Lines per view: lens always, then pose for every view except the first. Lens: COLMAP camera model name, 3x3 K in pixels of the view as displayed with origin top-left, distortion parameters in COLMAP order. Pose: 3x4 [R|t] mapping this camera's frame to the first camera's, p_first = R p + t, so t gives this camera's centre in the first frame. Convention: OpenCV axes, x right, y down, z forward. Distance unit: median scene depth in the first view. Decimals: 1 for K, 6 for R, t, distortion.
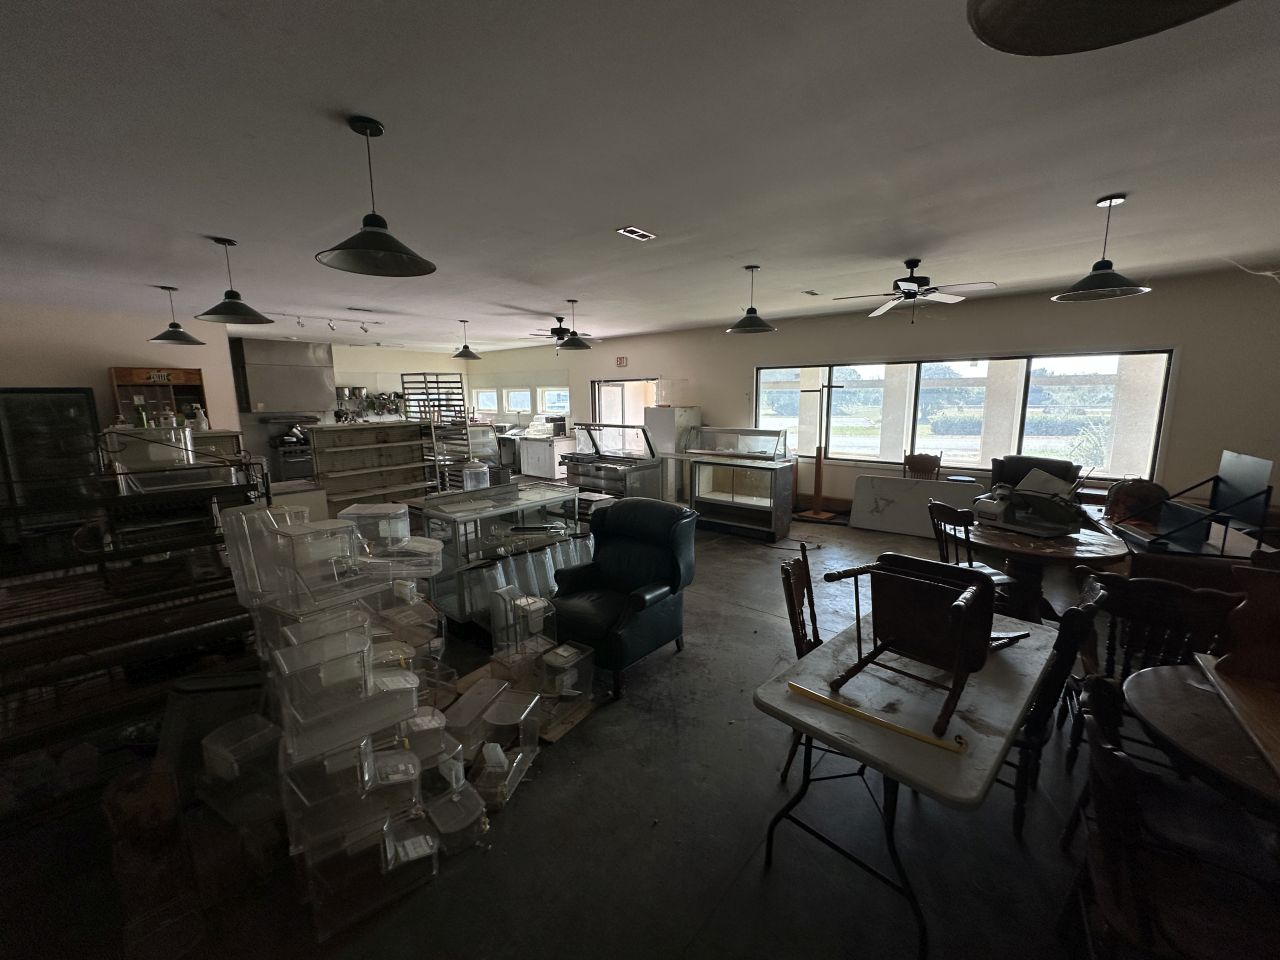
lens RADIAL K [[515.2, 0, 640.0], [0, 515.2, 480.0], [0, 0, 1]] dist [0.000358, -0.000053]
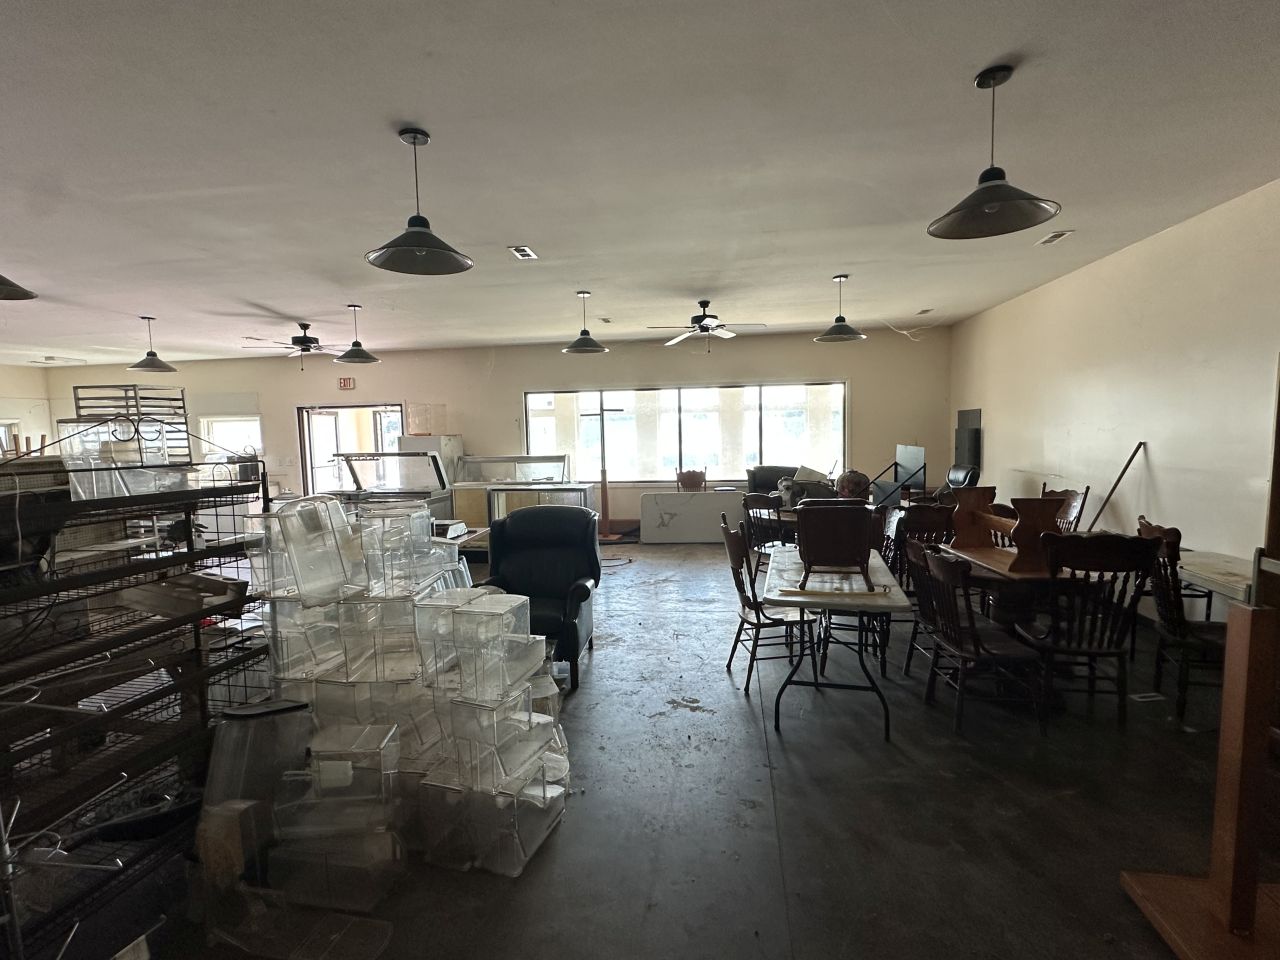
lens RADIAL K [[633.8, 0, 640.0], [0, 633.8, 480.0], [0, 0, 1]] dist [-0.002285, -0.000264]
pose [[0.844800, -0.052152, 0.532535, -0.273496], [0.103277, 0.992417, -0.066648, 0.049636], [-0.525021, 0.111303, 0.843780, -0.087412]]
